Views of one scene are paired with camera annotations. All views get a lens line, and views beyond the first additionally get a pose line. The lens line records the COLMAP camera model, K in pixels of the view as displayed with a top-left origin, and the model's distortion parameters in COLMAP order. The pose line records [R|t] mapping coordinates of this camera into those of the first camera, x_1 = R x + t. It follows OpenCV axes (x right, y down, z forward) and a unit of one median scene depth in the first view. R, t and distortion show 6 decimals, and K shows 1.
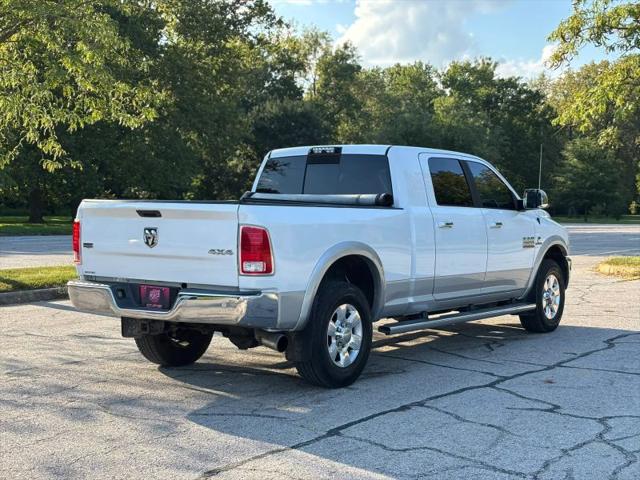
lens RADIAL K [[961.0, 0, 320.0], [0, 961.0, 240.0], [0, 0, 1]] dist [0.025060, -0.143219]
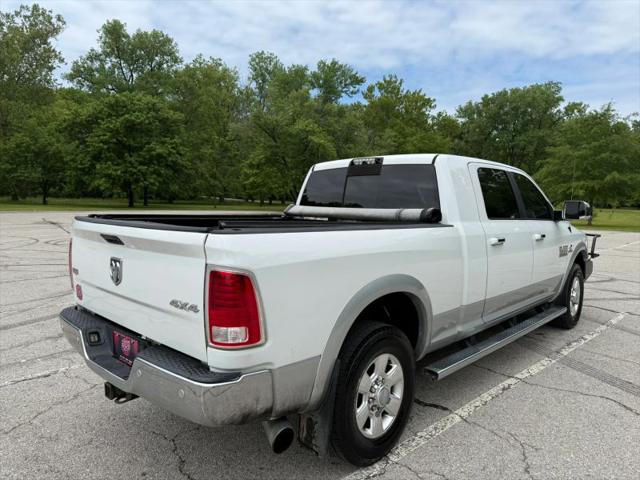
lens RADIAL K [[449.9, 0, 317.2], [0, 449.9, 238.2], [0, 0, 1]] dist [0.003743, -0.001062]
pose [[0.990465, 0.010010, -0.137402, 0.021414], [-0.004618, 0.999209, 0.039508, -0.036895], [0.137688, -0.038497, 0.989727, 0.586126]]
